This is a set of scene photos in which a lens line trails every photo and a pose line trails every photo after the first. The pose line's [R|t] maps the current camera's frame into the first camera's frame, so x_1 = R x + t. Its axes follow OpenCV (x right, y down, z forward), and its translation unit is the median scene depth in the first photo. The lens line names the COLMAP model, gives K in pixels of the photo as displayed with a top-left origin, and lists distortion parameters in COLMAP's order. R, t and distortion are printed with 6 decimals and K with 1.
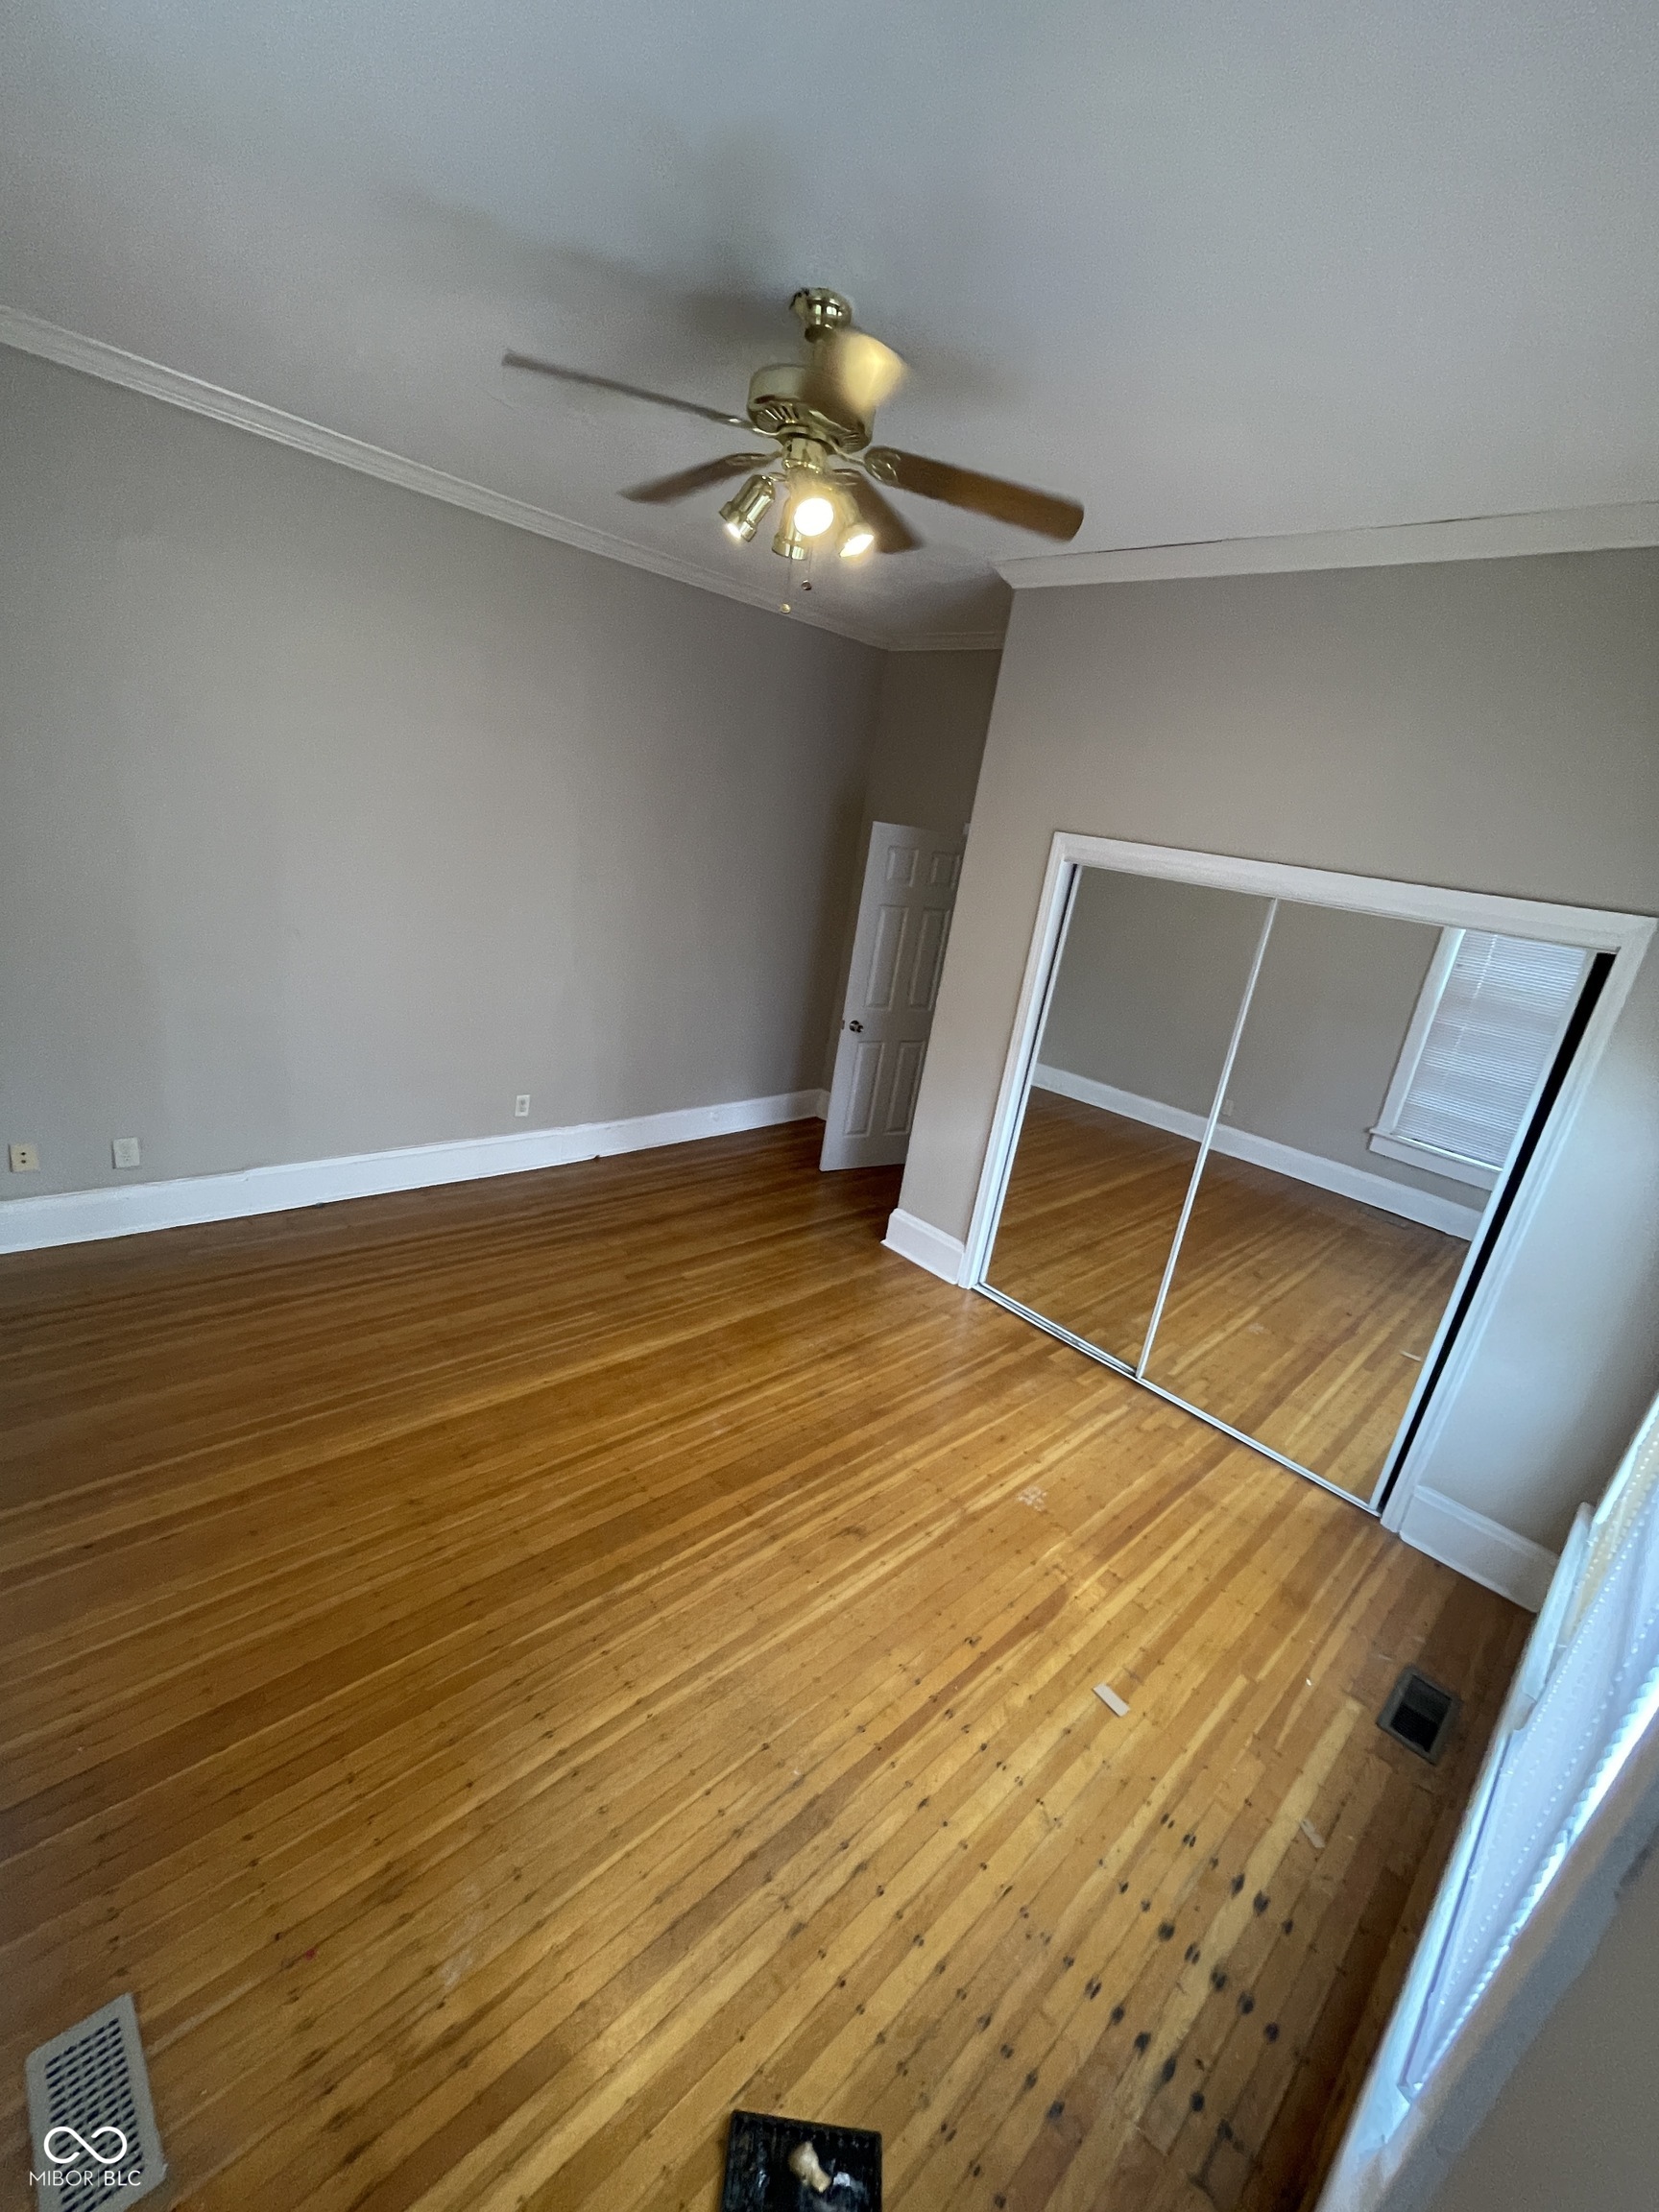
lens RADIAL K [[905.9, 0, 831.9], [0, 905.9, 1108.3], [0, 0, 1]] dist [0.002350, 0.000748]
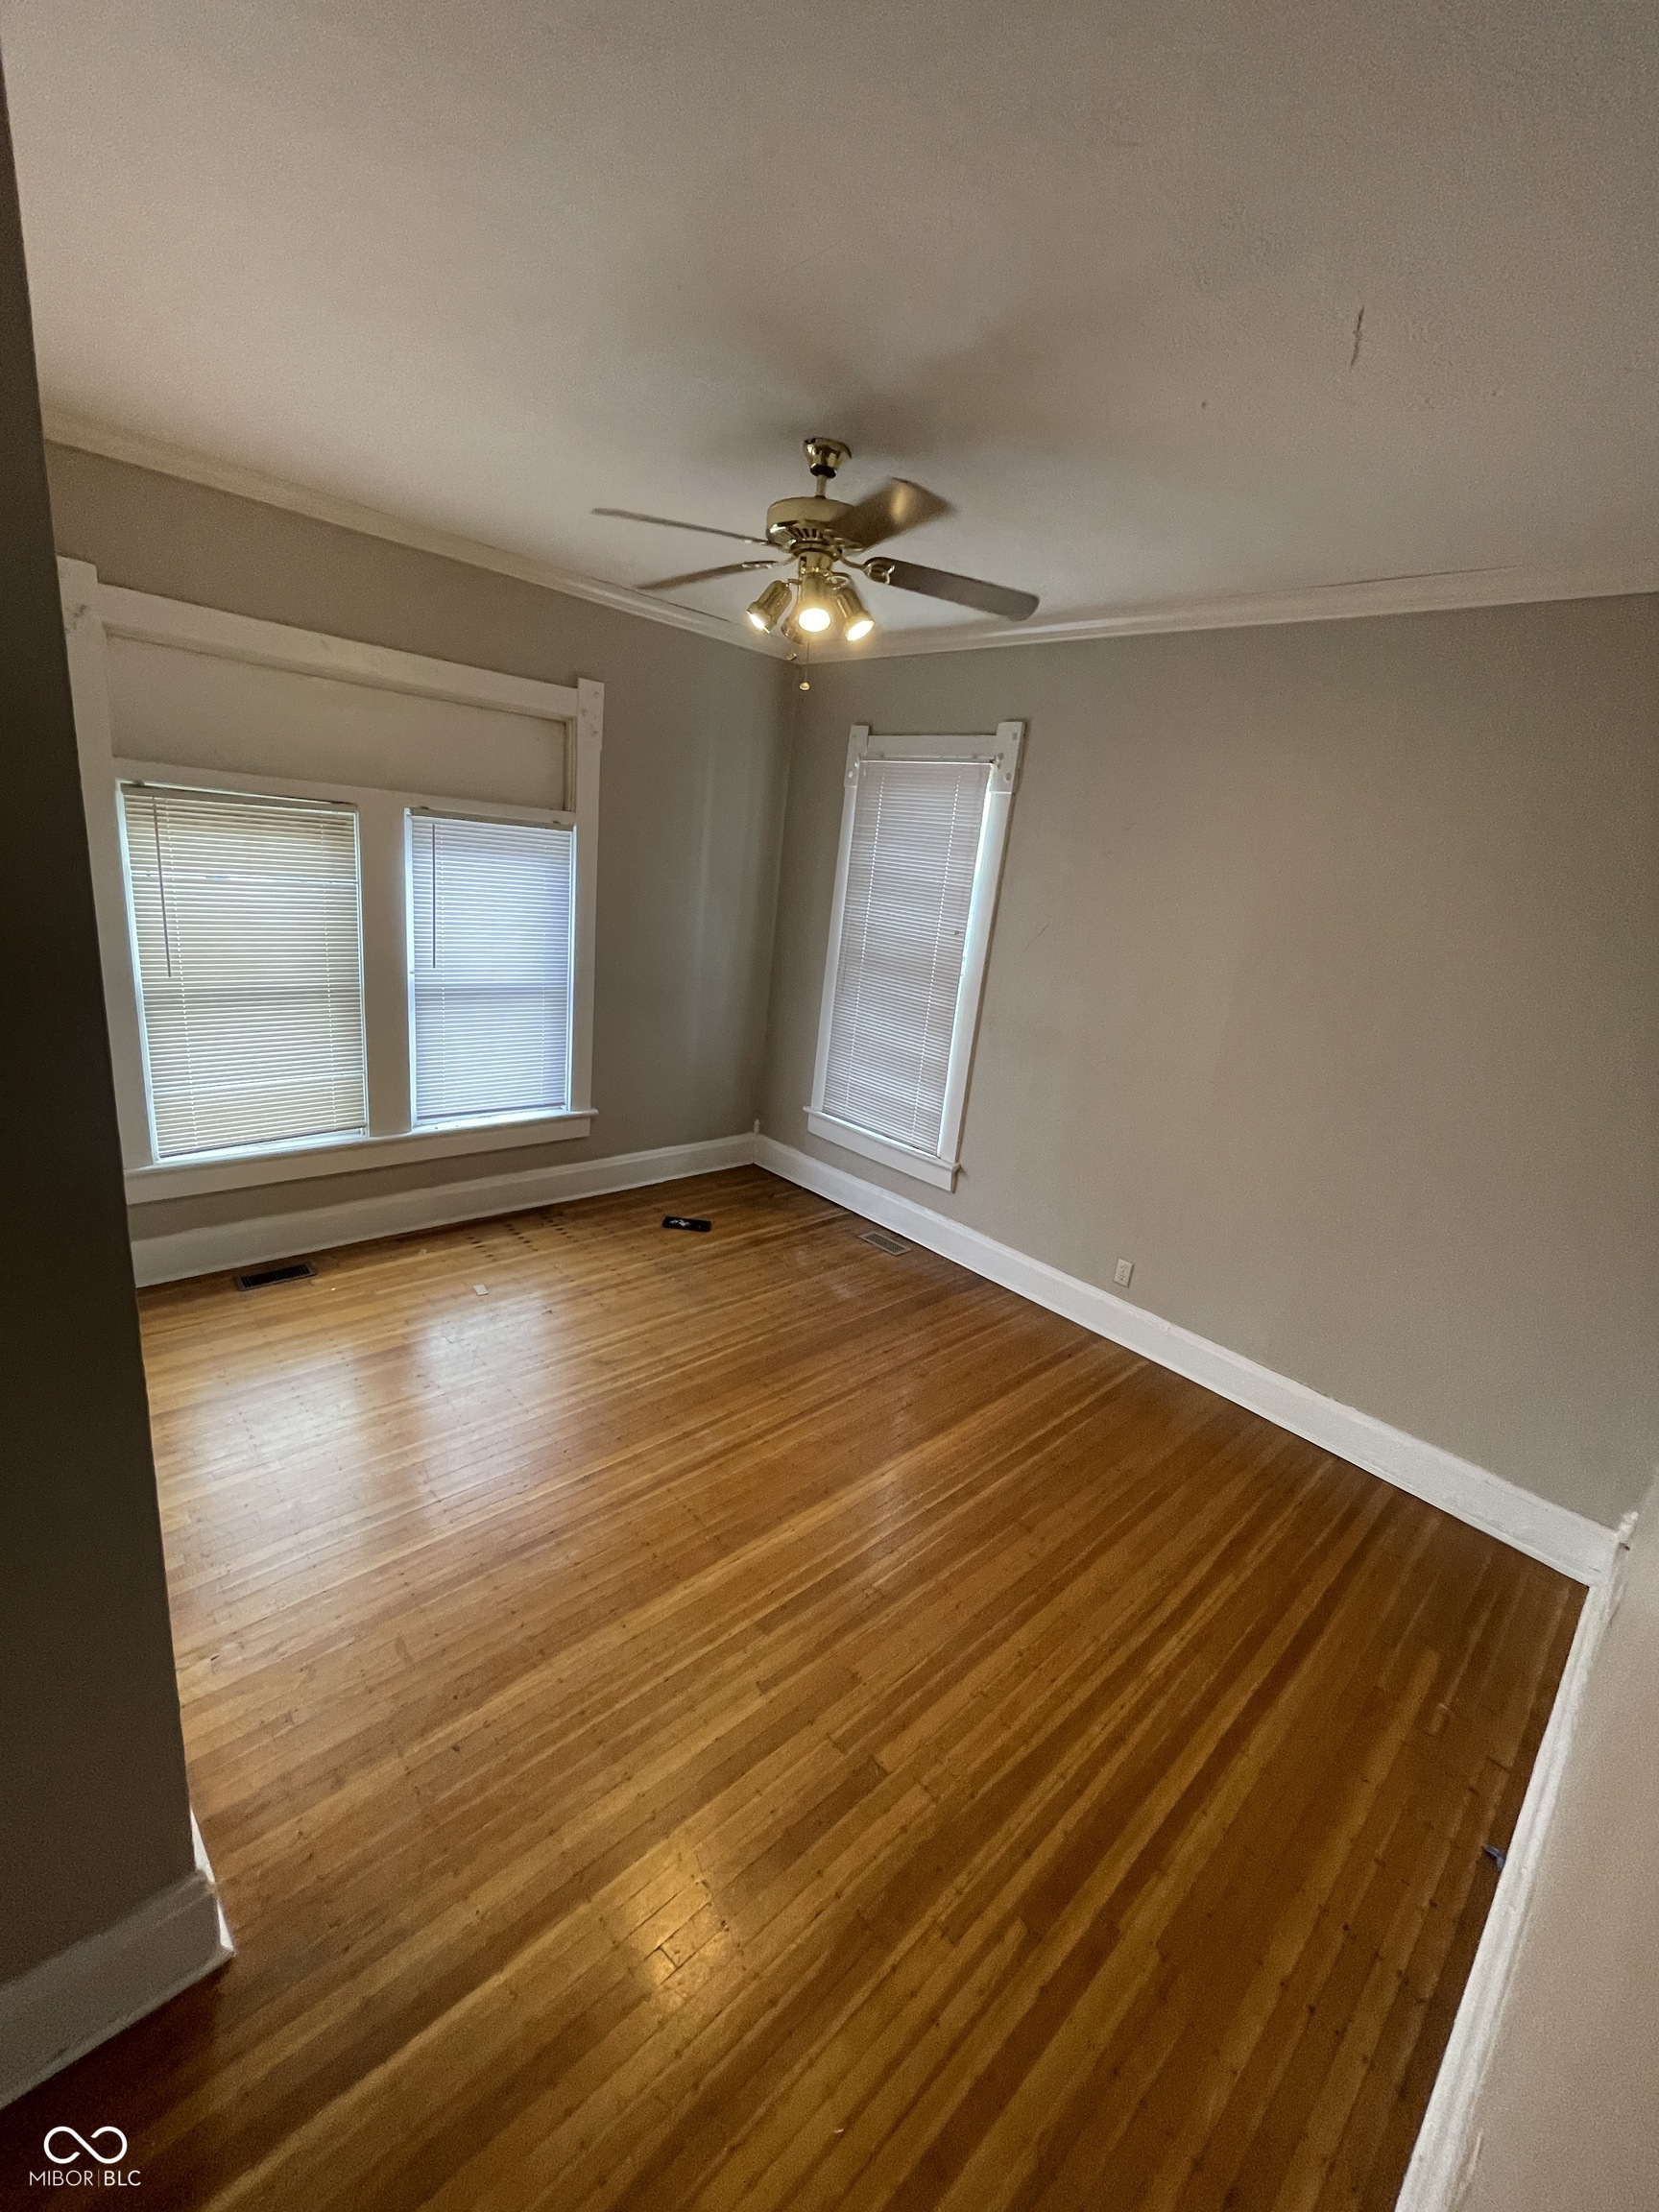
lens RADIAL K [[905.9, 0, 827.8], [0, 905.9, 1105.6], [0, 0, 1]] dist [0.002350, 0.000748]
pose [[-0.966513, -0.247606, -0.067409, -0.105330], [-0.243628, 0.802845, 0.544137, -0.600986], [-0.080613, 0.542338, -0.836284, 1.804586]]
